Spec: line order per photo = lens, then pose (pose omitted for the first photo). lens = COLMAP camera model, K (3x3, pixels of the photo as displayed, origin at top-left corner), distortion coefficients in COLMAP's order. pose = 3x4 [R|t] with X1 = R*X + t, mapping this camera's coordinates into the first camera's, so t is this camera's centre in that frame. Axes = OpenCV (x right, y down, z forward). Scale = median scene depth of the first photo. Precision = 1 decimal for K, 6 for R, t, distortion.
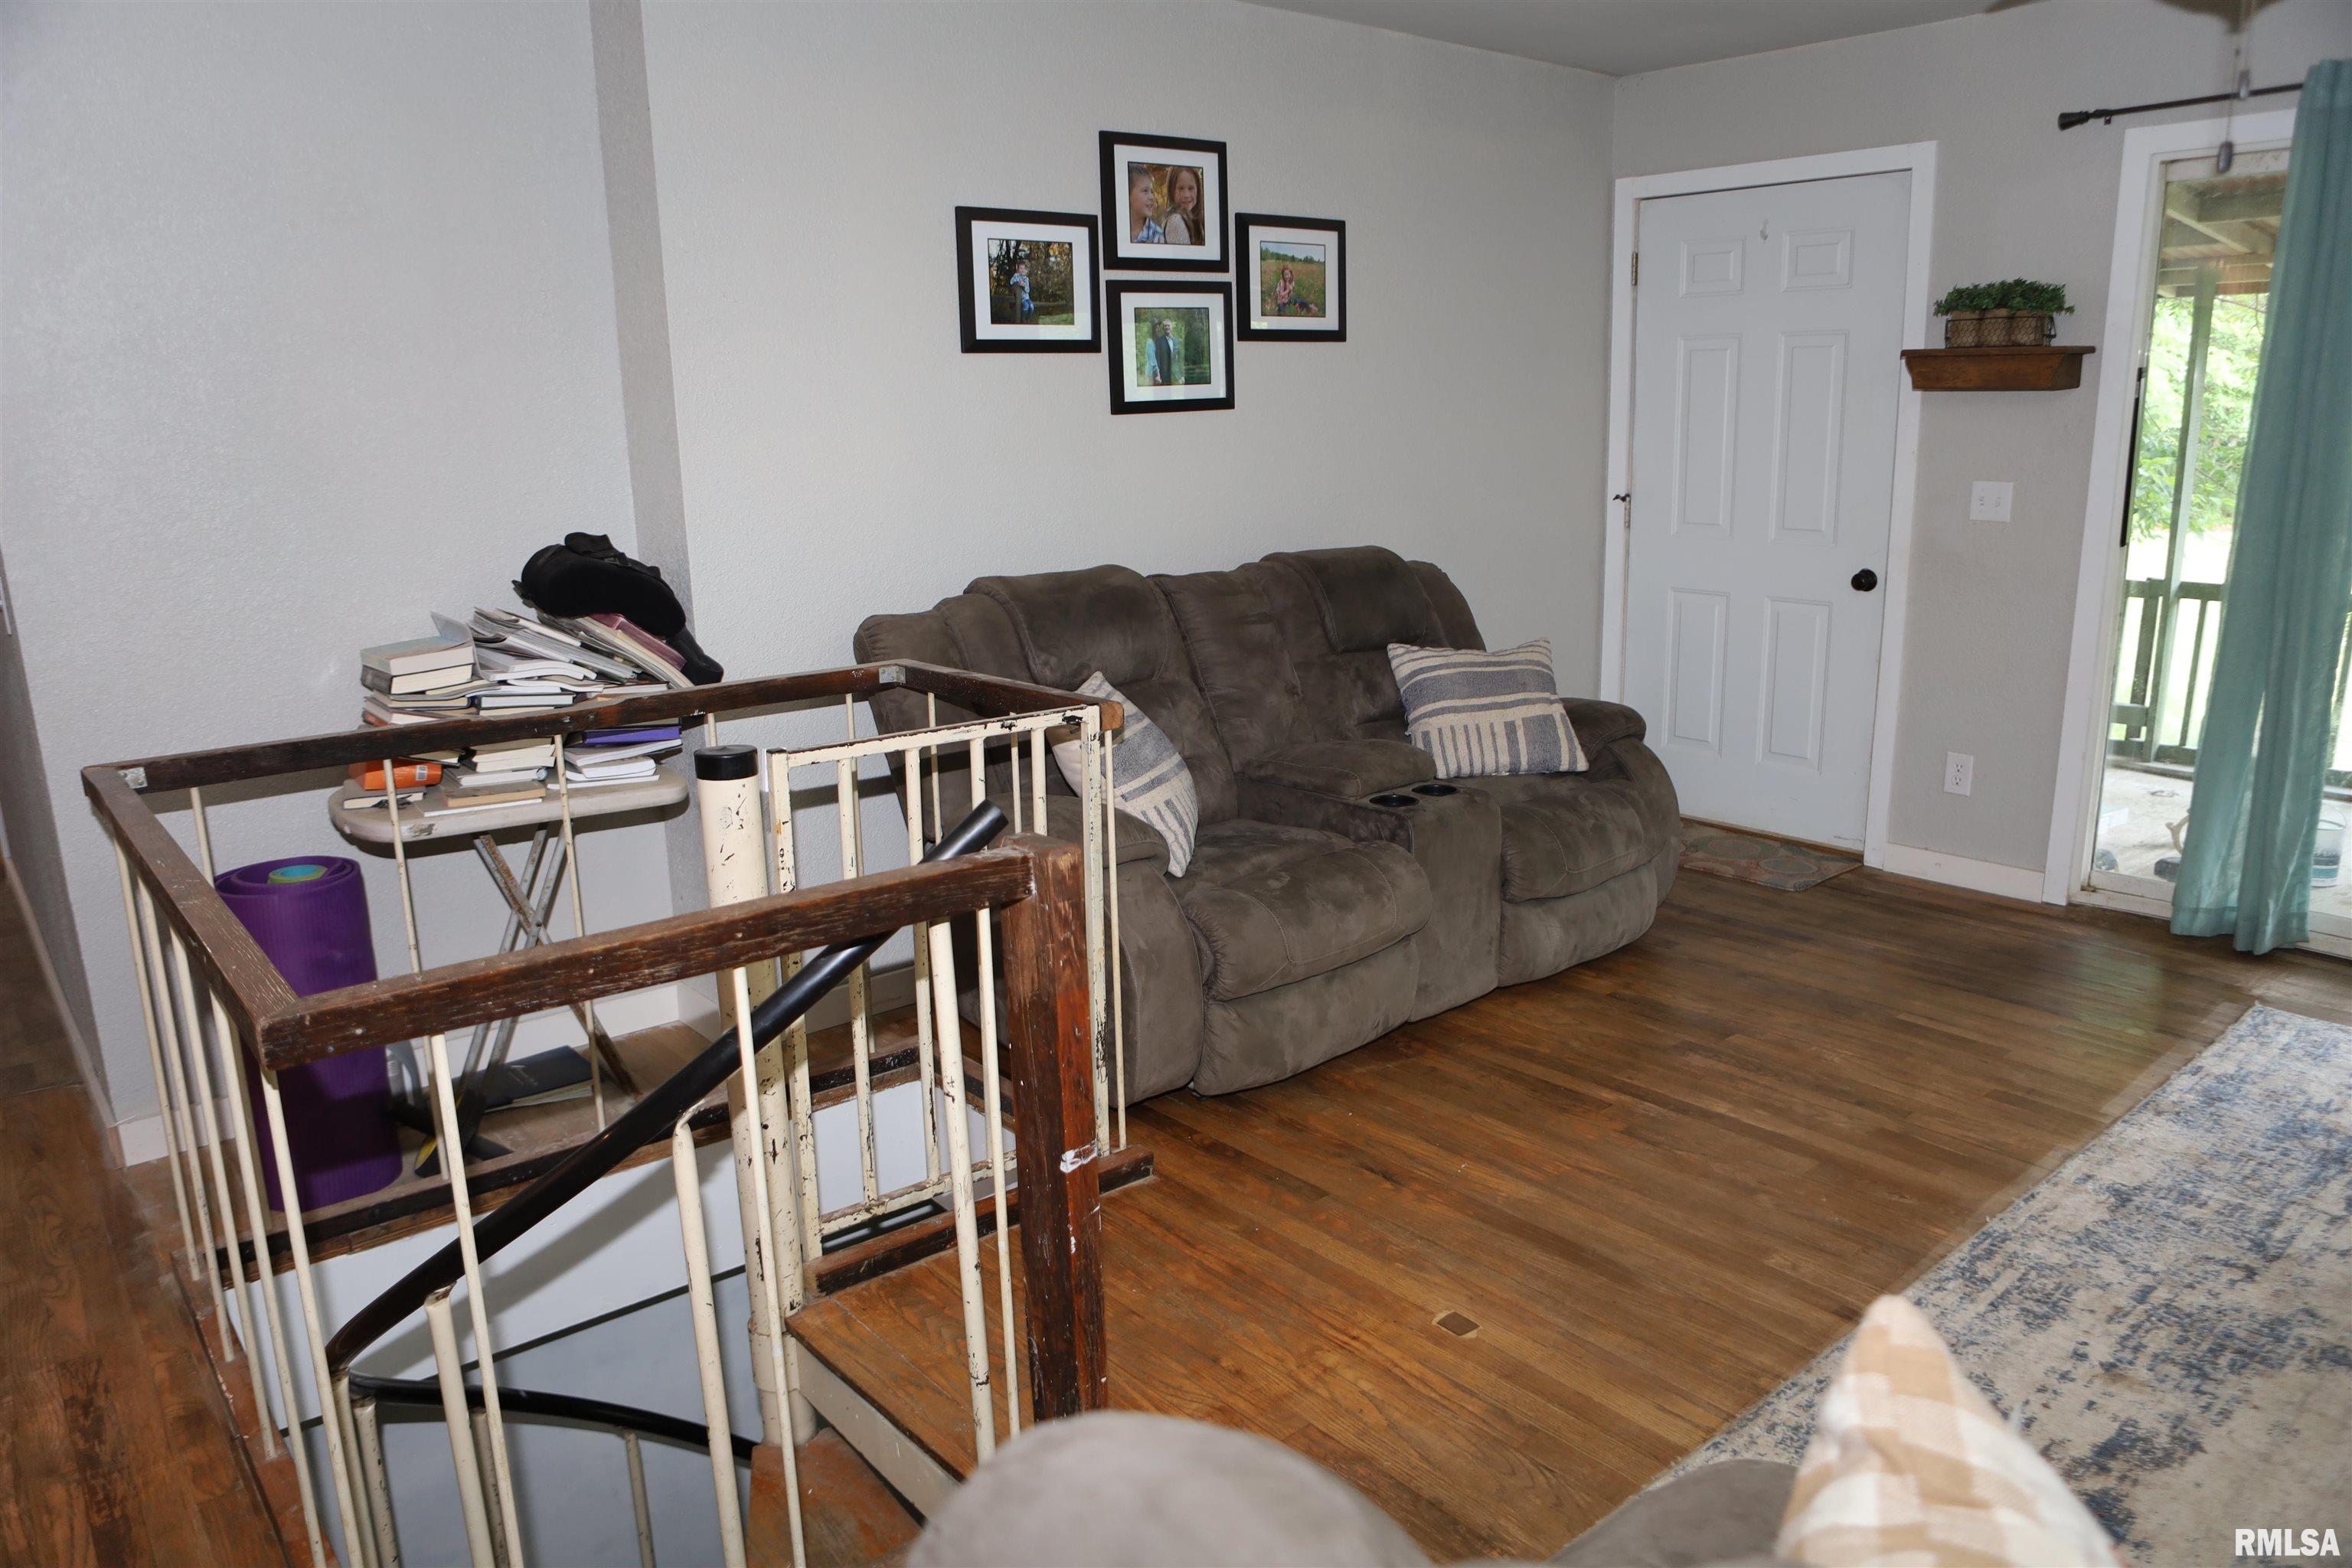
lens RADIAL K [[1617.7, 0, 1171.0], [0, 1617.7, 780.2], [0, 0, 1]] dist [-0.099571, 0.071128]
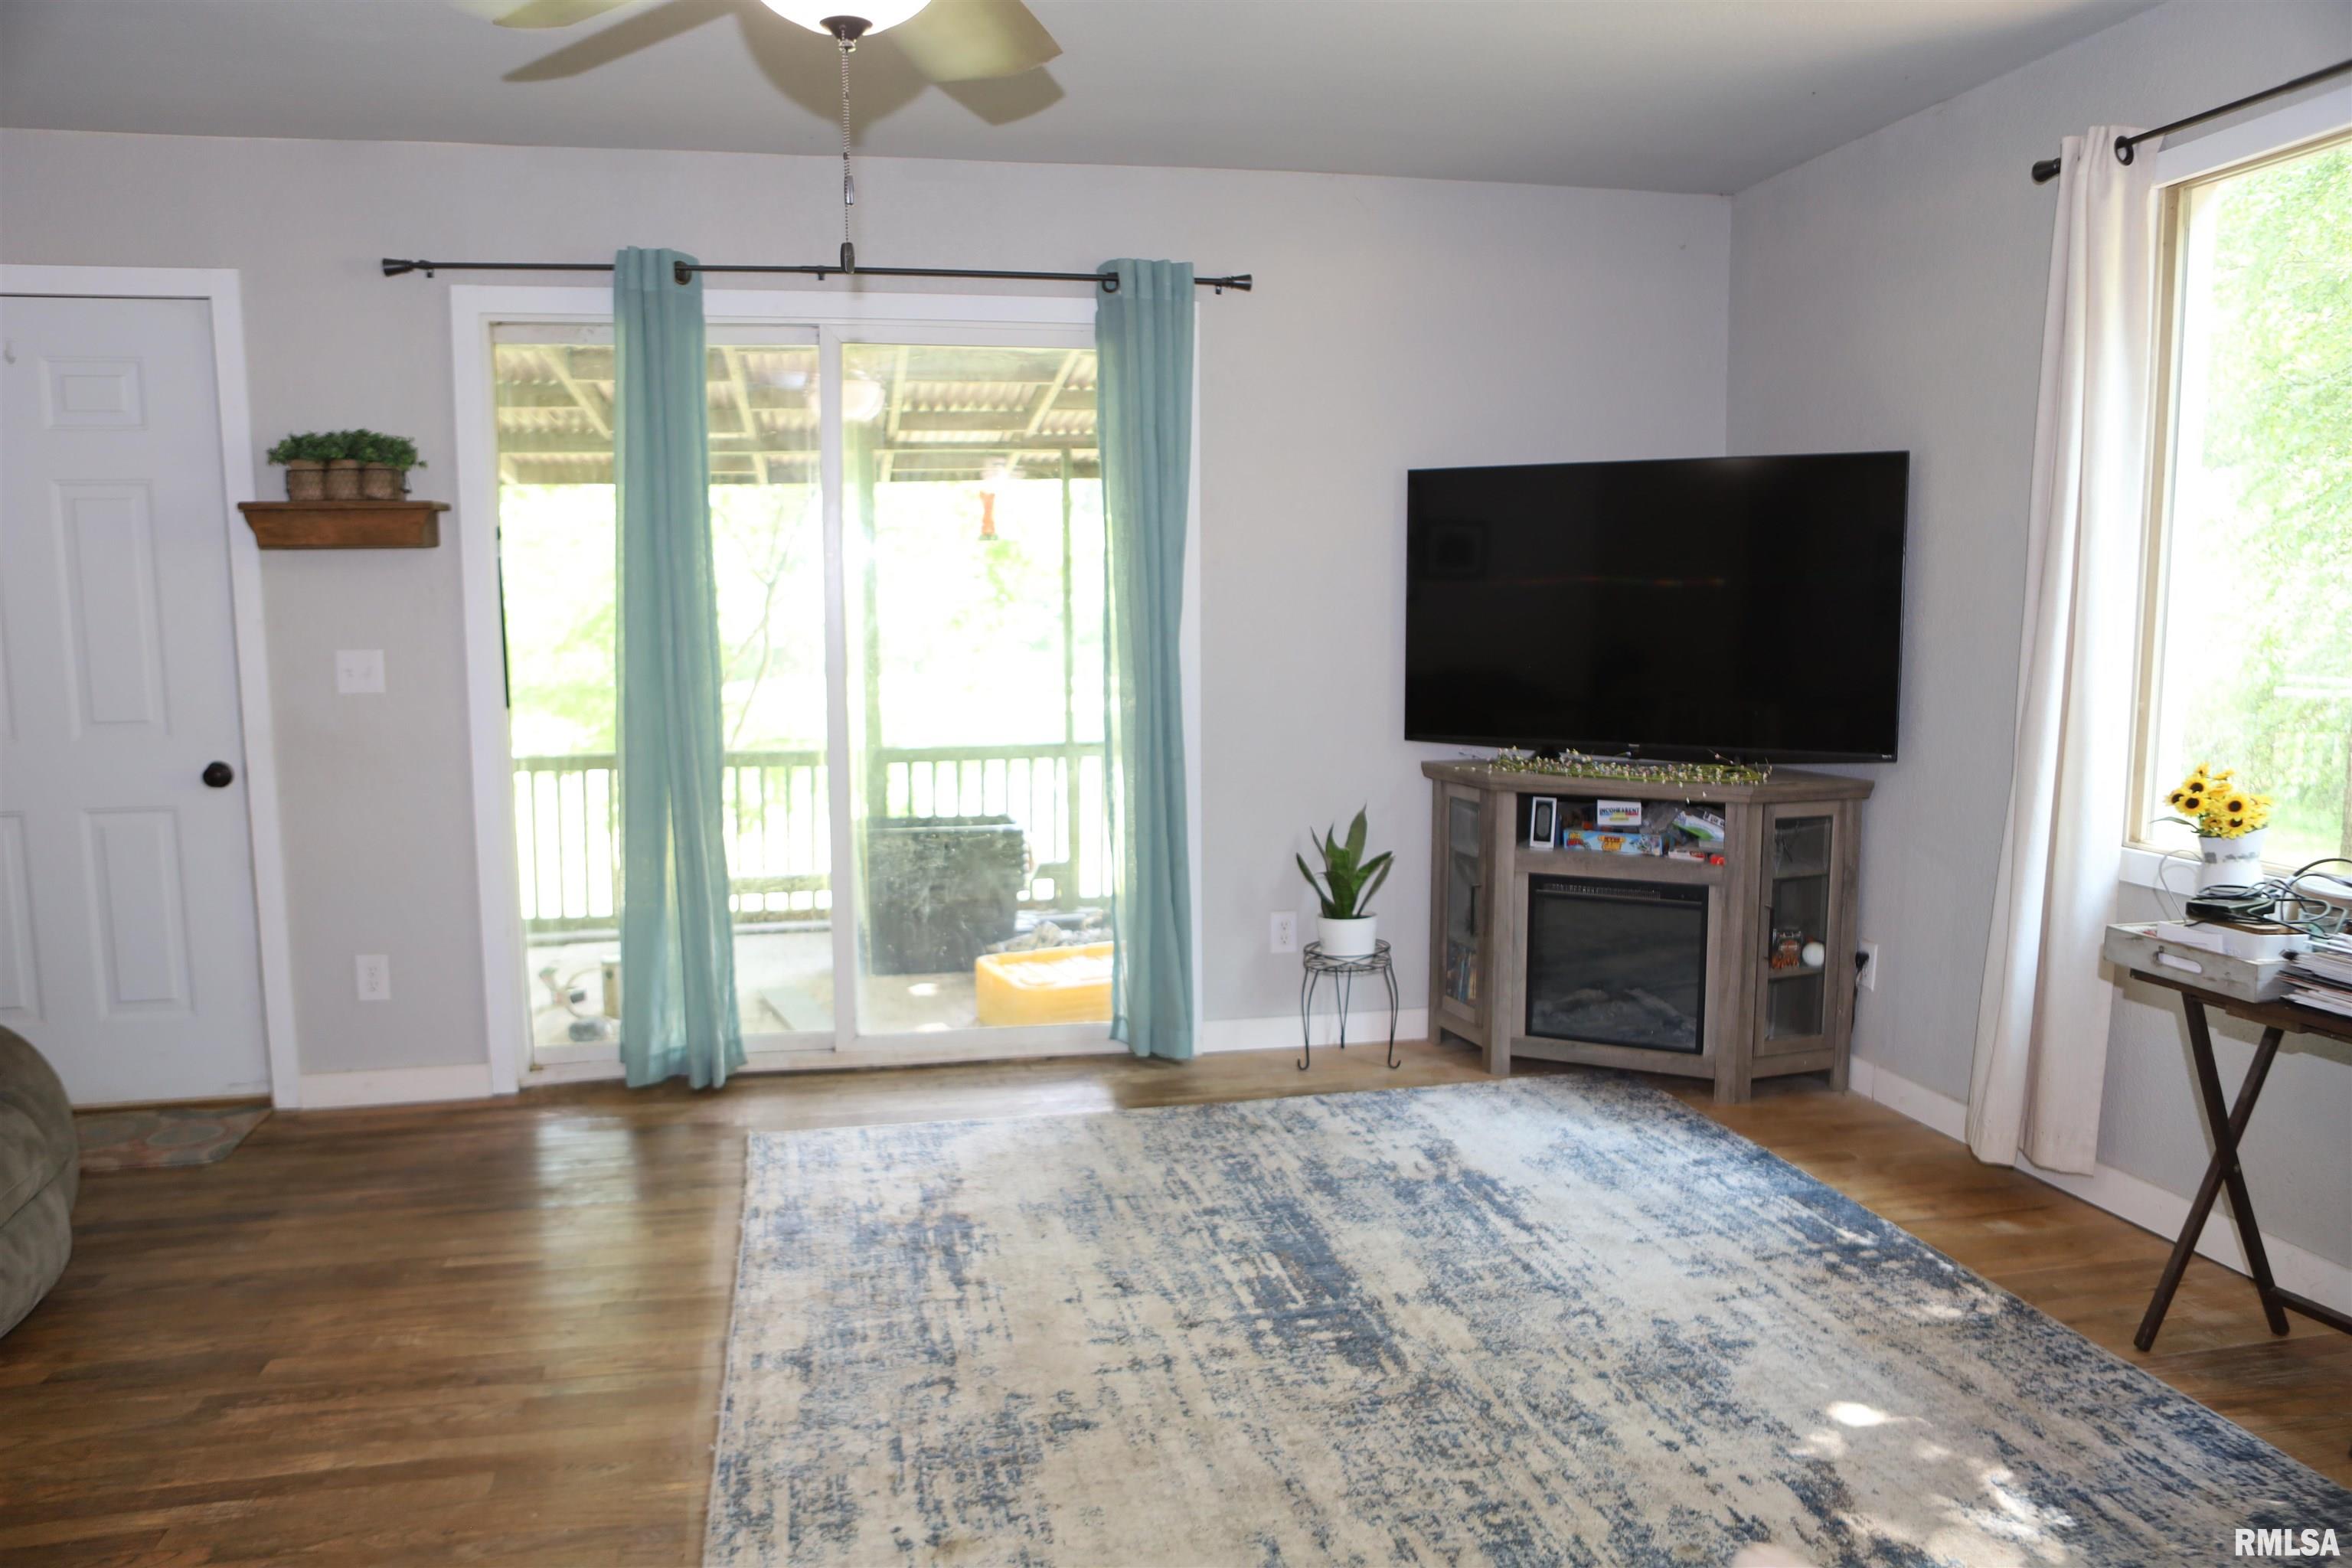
lens RADIAL K [[1617.7, 0, 1171.0], [0, 1617.7, 780.2], [0, 0, 1]] dist [-0.099571, 0.071128]
pose [[0.472463, -0.089808, 0.876763, -0.066233], [0.203745, 0.978978, -0.009514, -0.015371], [-0.857477, 0.183131, 0.480828, 0.206596]]
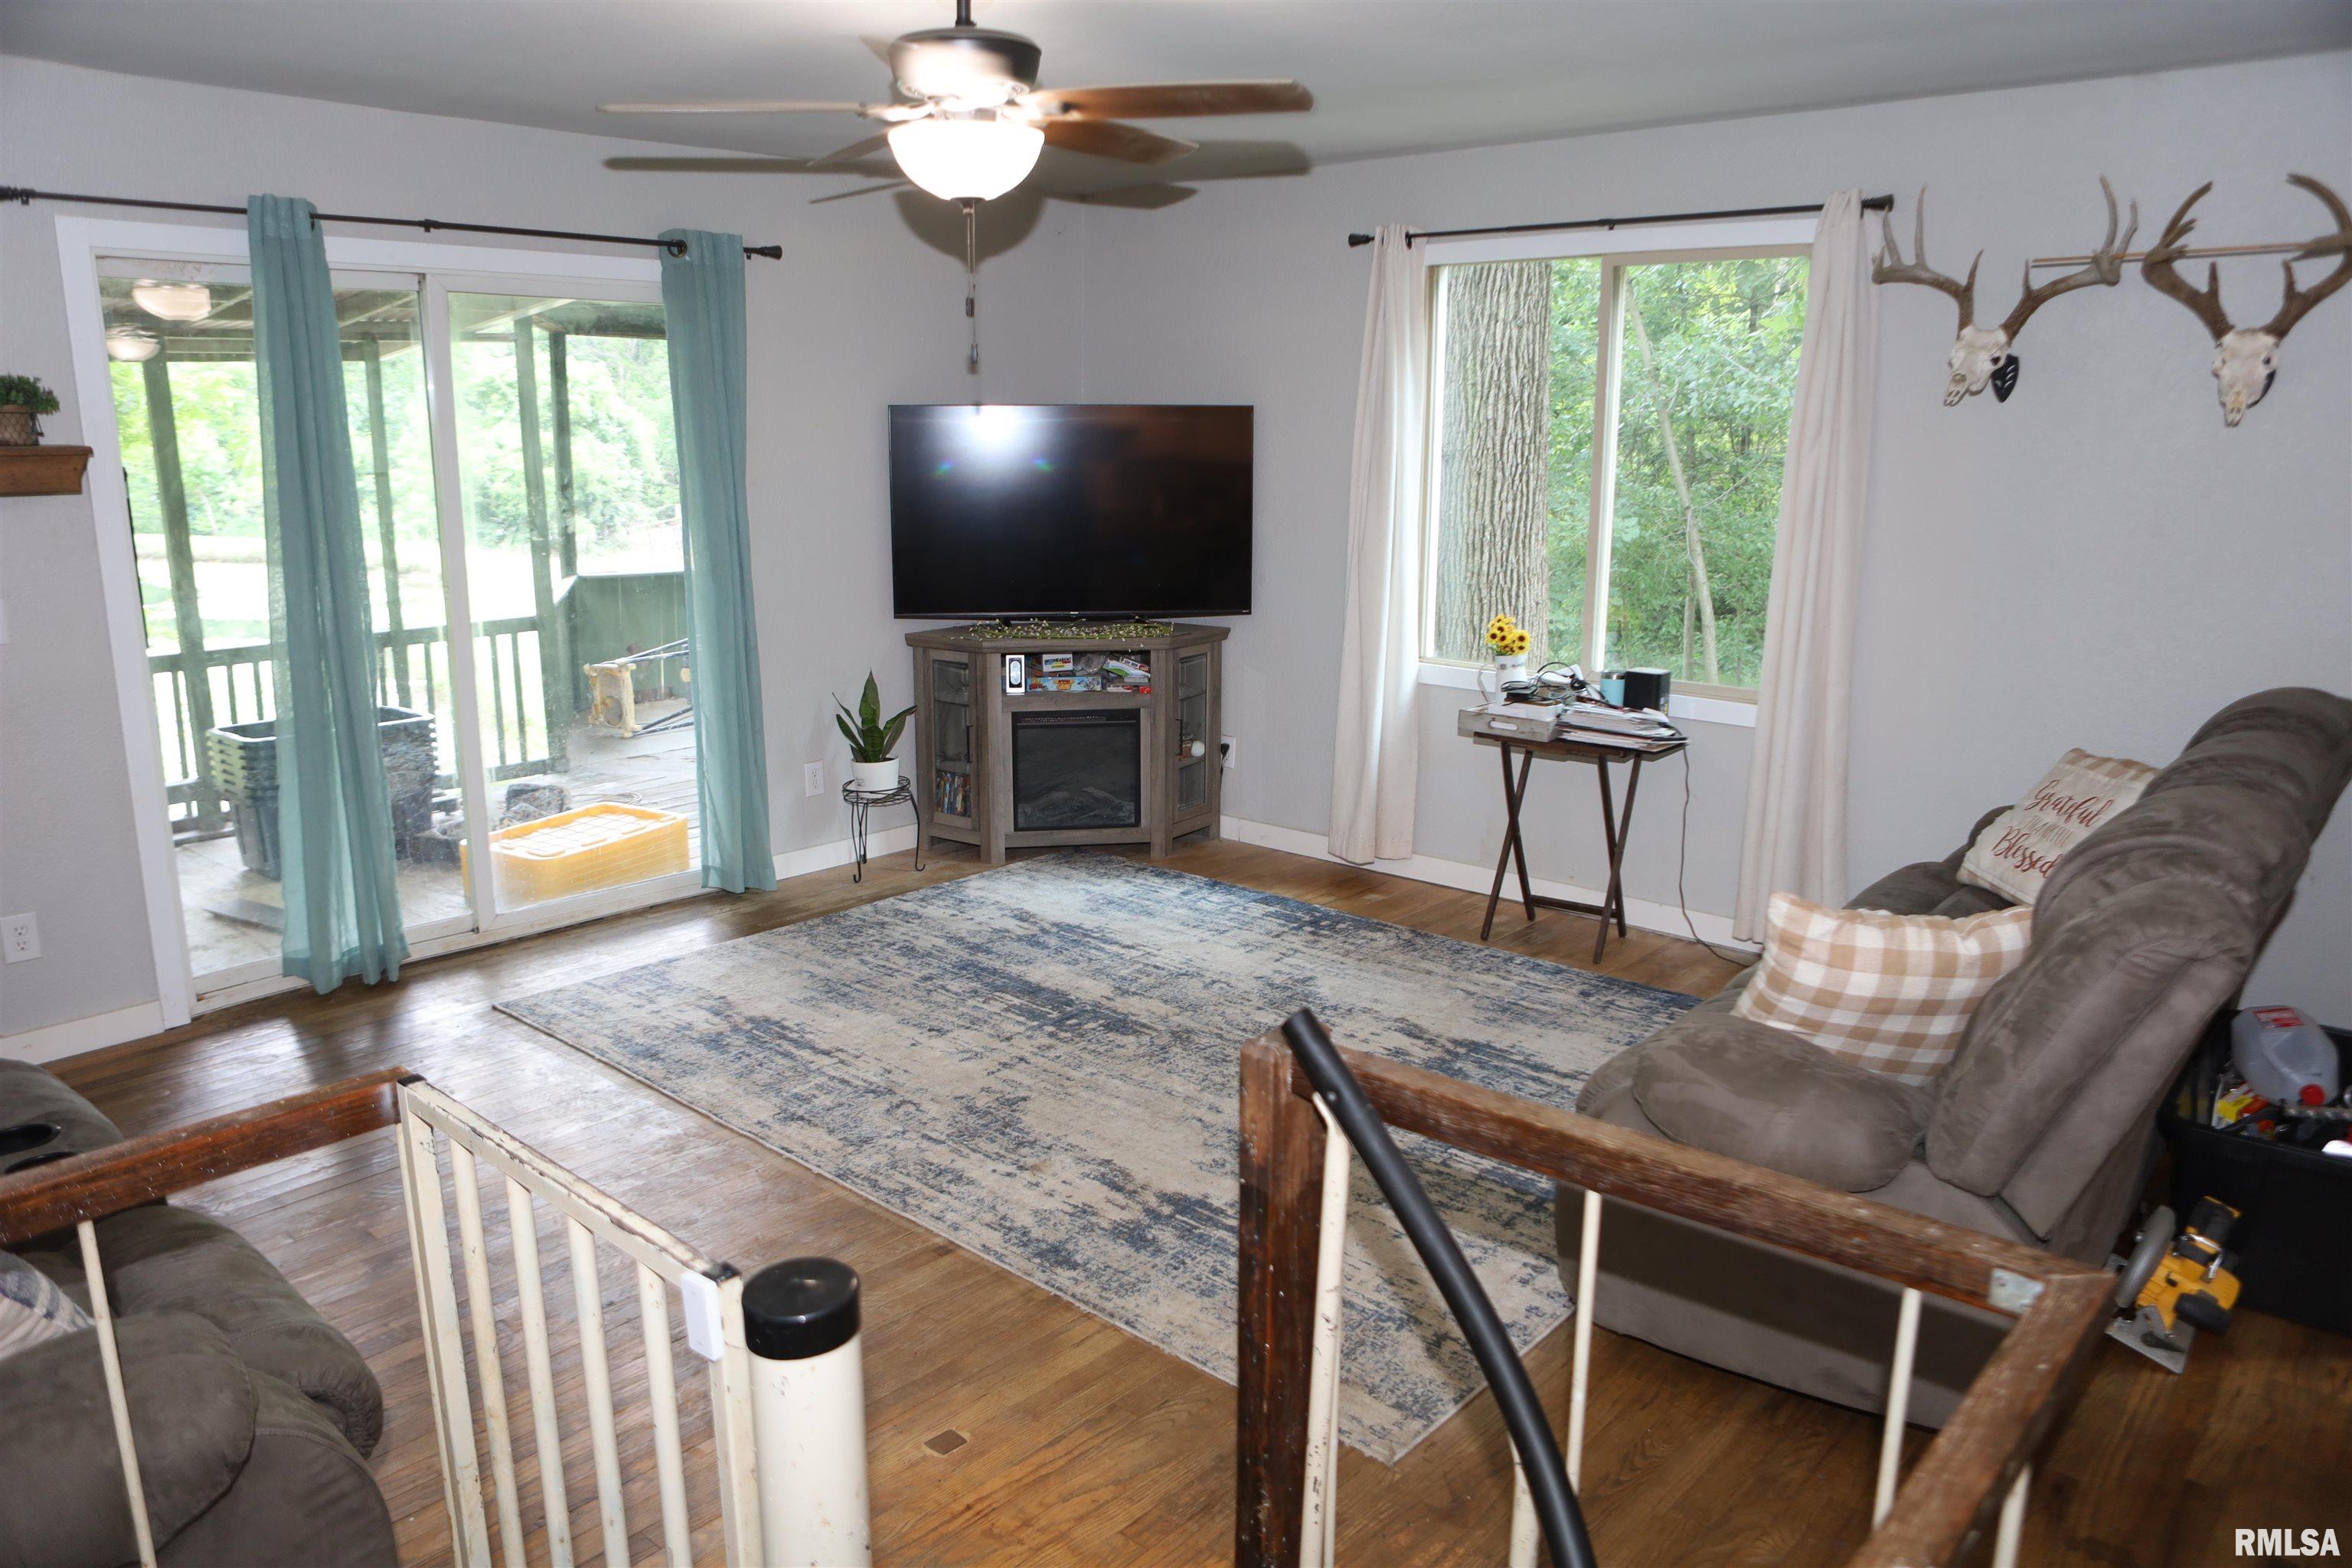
lens RADIAL K [[1617.7, 0, 1171.0], [0, 1617.7, 780.2], [0, 0, 1]] dist [-0.099571, 0.071128]
pose [[-0.138401, -0.204837, 0.968962, -0.465494], [0.227977, 0.945514, 0.232443, -0.165158], [-0.963780, 0.253071, -0.084162, 0.531673]]
